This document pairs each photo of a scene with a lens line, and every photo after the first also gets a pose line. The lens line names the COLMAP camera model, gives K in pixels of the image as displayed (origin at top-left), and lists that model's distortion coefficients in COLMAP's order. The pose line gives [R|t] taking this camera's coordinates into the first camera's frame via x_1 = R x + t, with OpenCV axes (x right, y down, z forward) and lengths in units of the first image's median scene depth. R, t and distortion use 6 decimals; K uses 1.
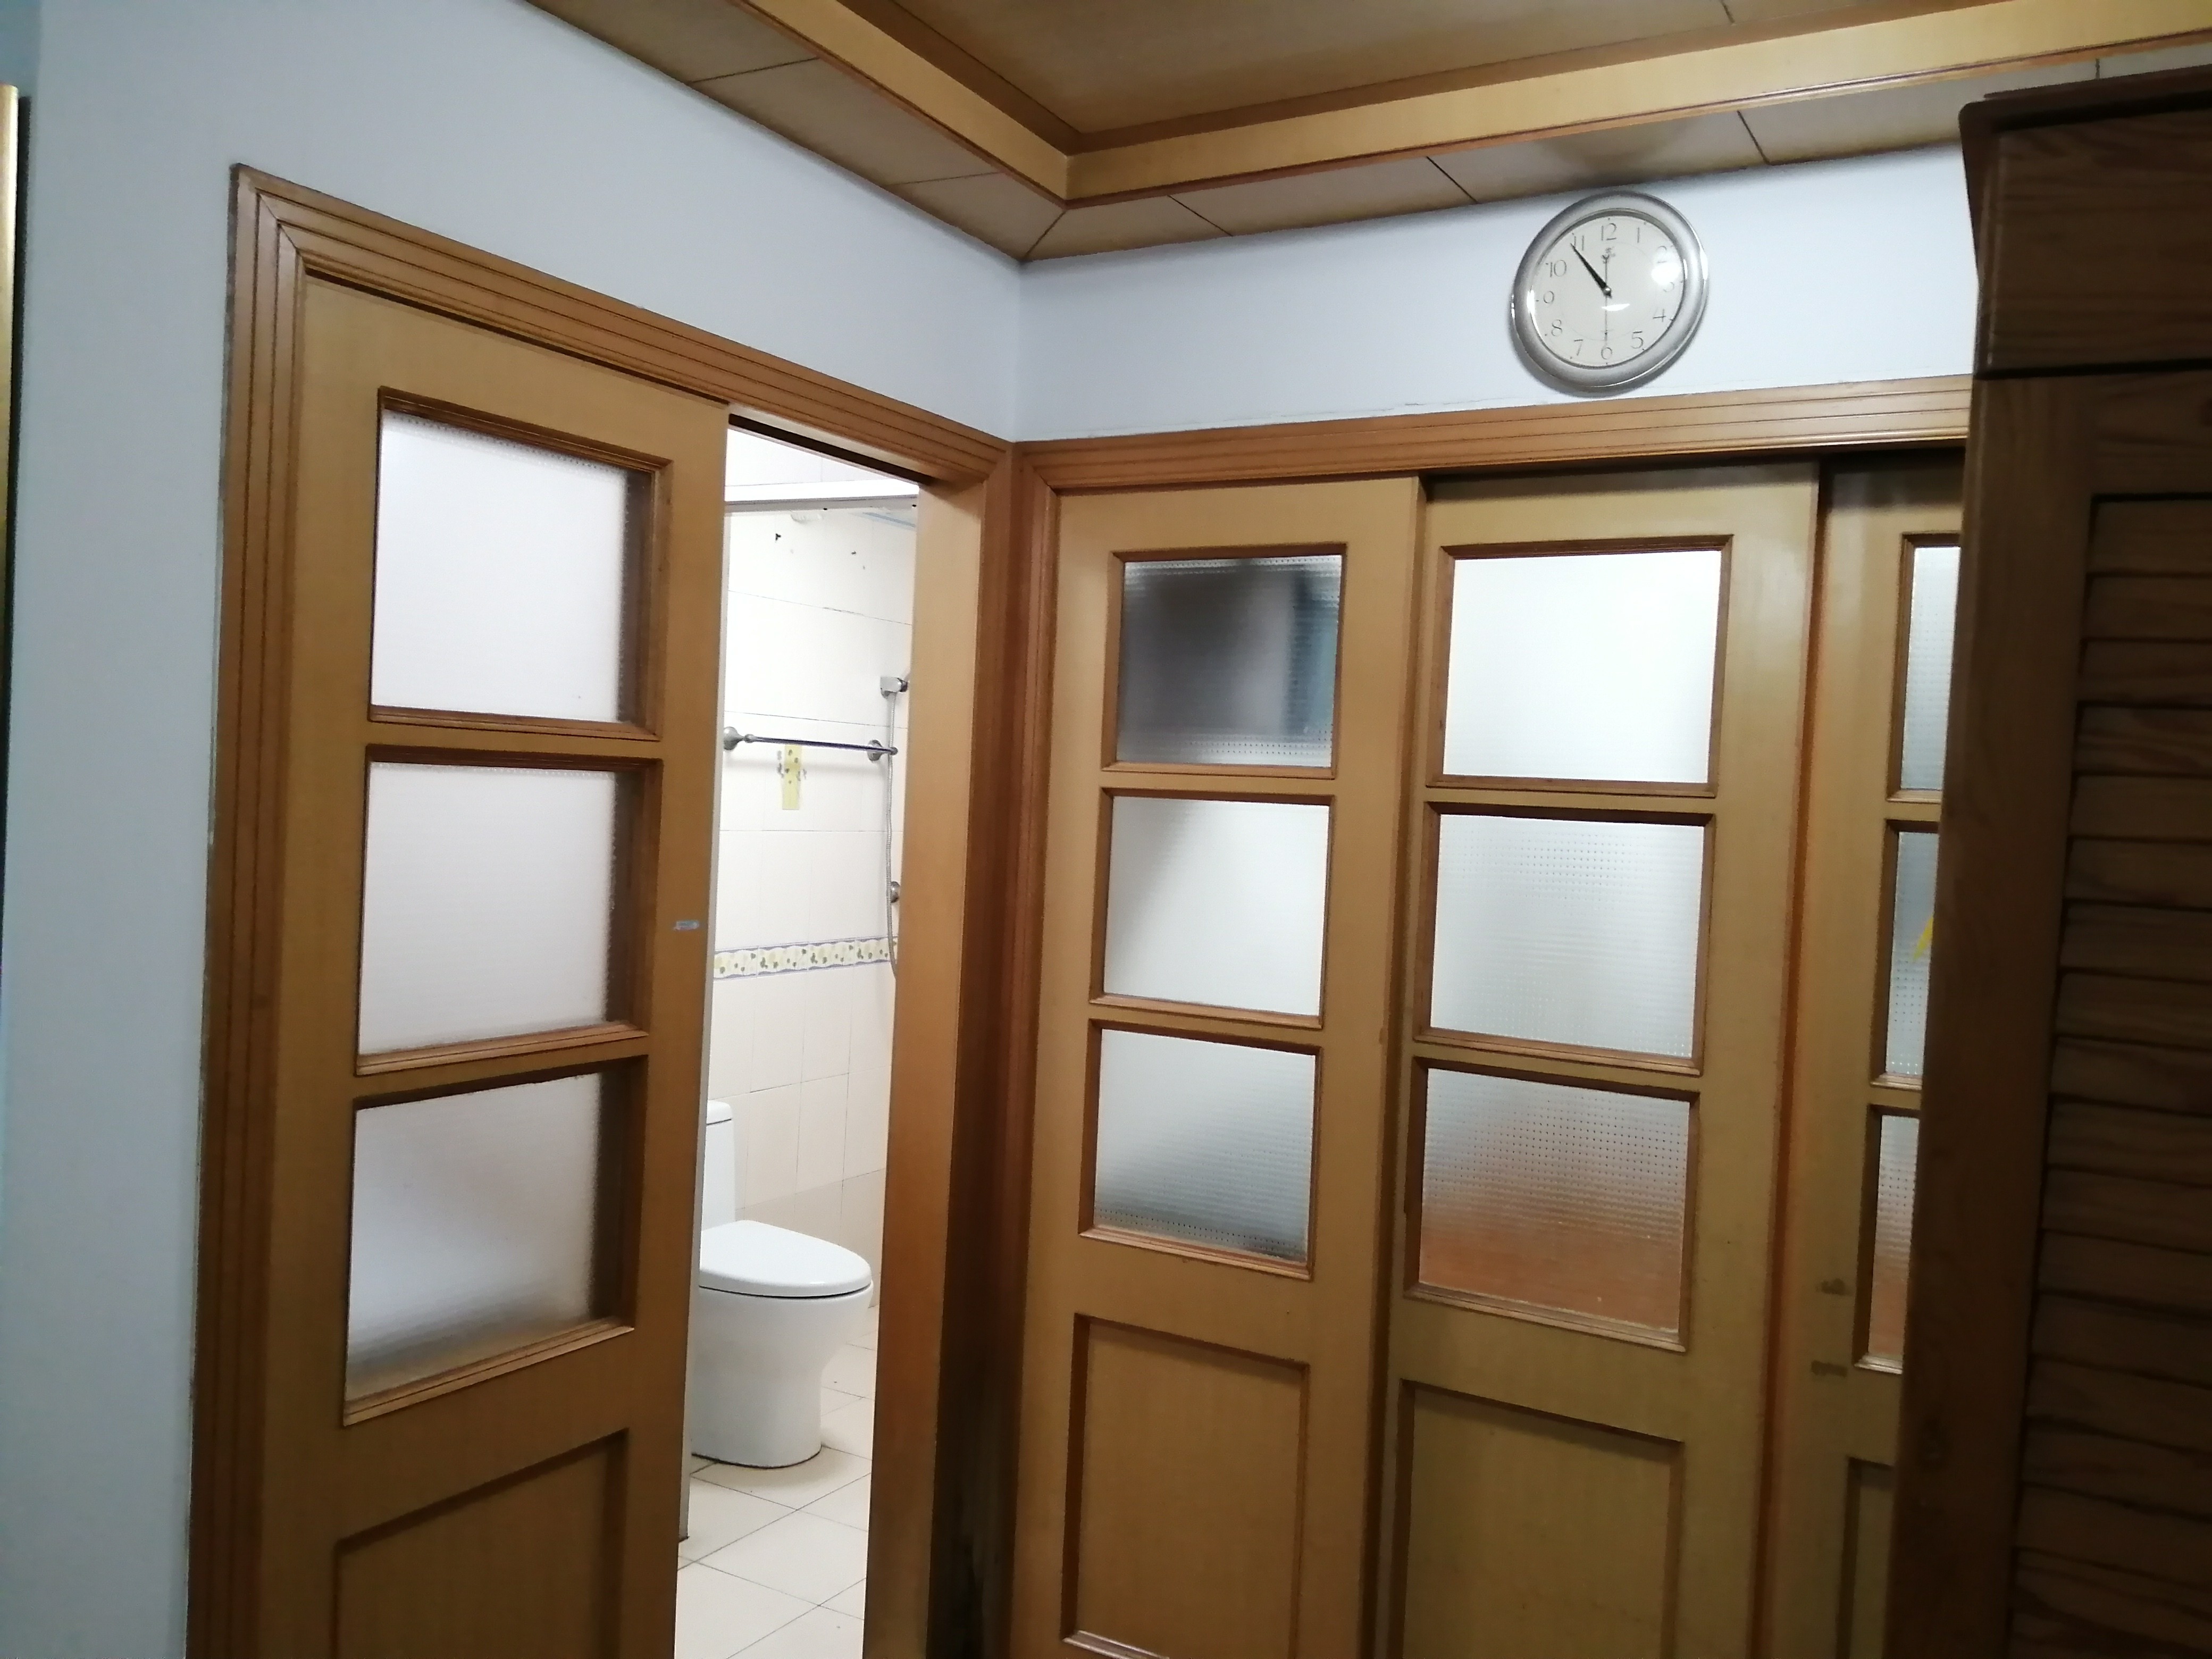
lens RADIAL K [[1744.6, 0, 1106.0], [0, 1744.6, 829.5], [0, 0, 1]] dist [0.102926, -0.113045]
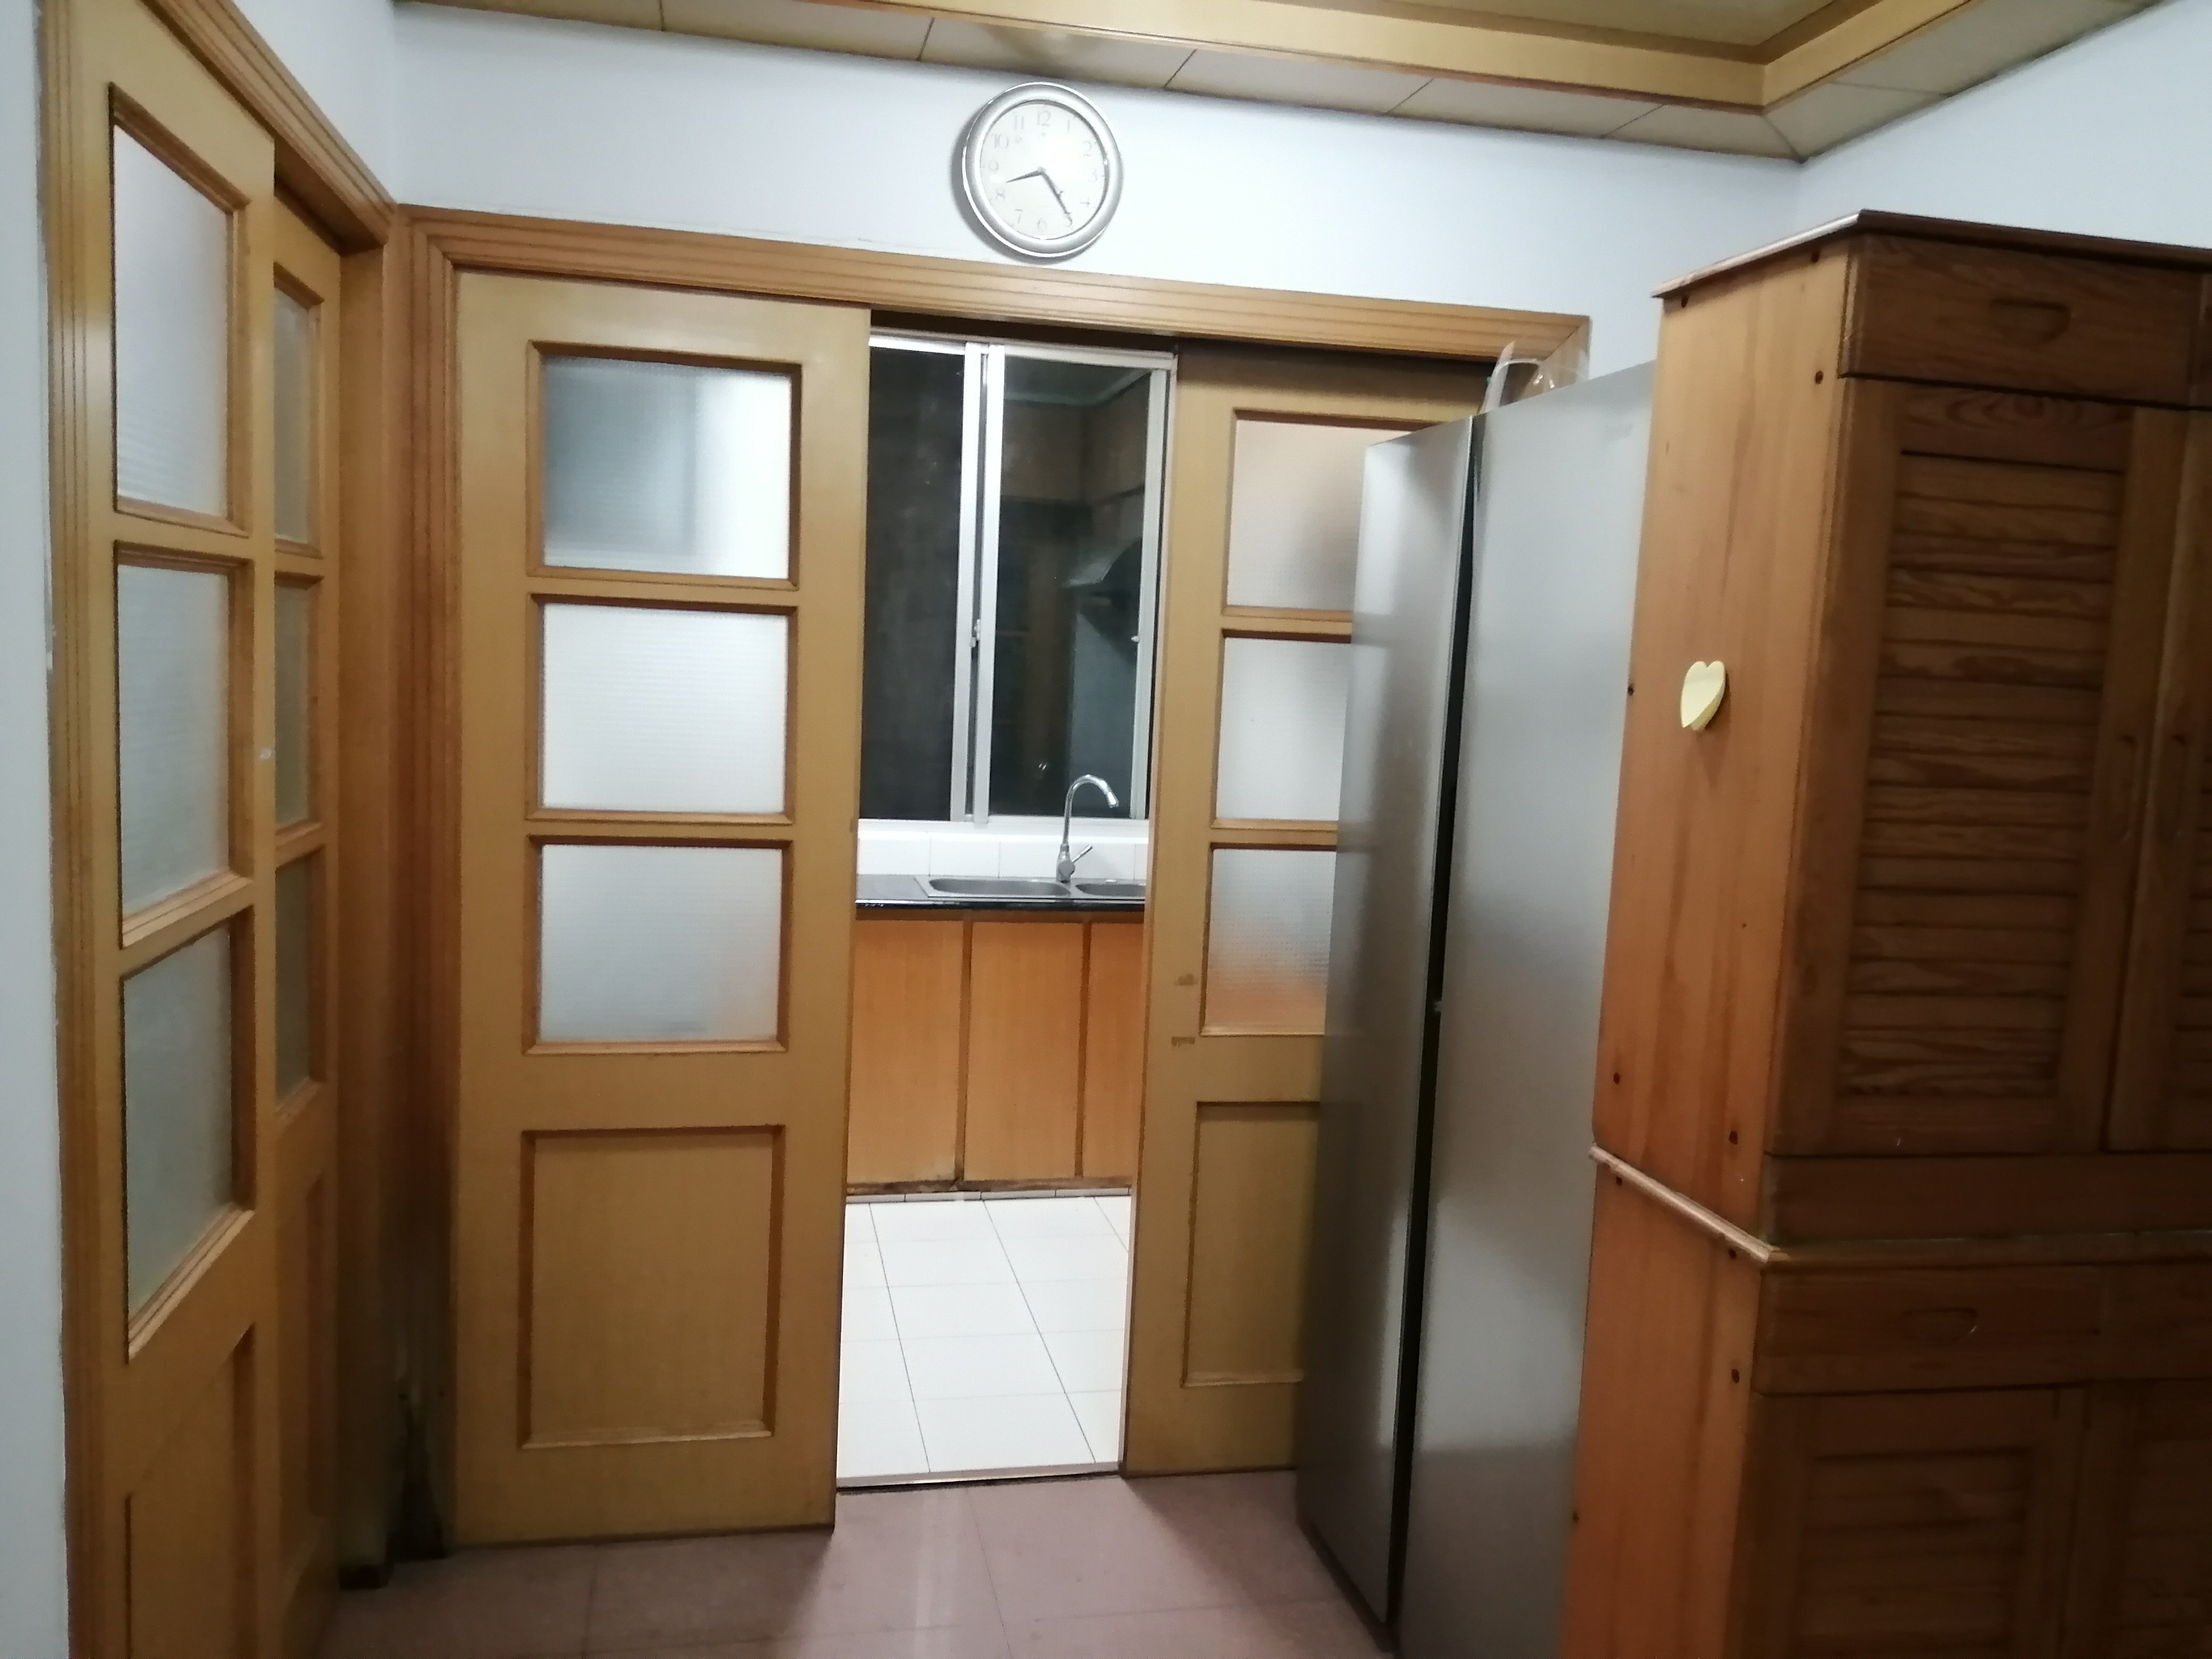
lens RADIAL K [[1777.2, 0, 1106.0], [0, 1777.2, 829.5], [0, 0, 1]] dist [0.148708, -0.252256]
pose [[0.747916, -0.077899, 0.659207, -0.512400], [0.004565, 0.993670, 0.112244, -0.005914], [-0.663778, -0.080940, 0.743537, 0.052103]]
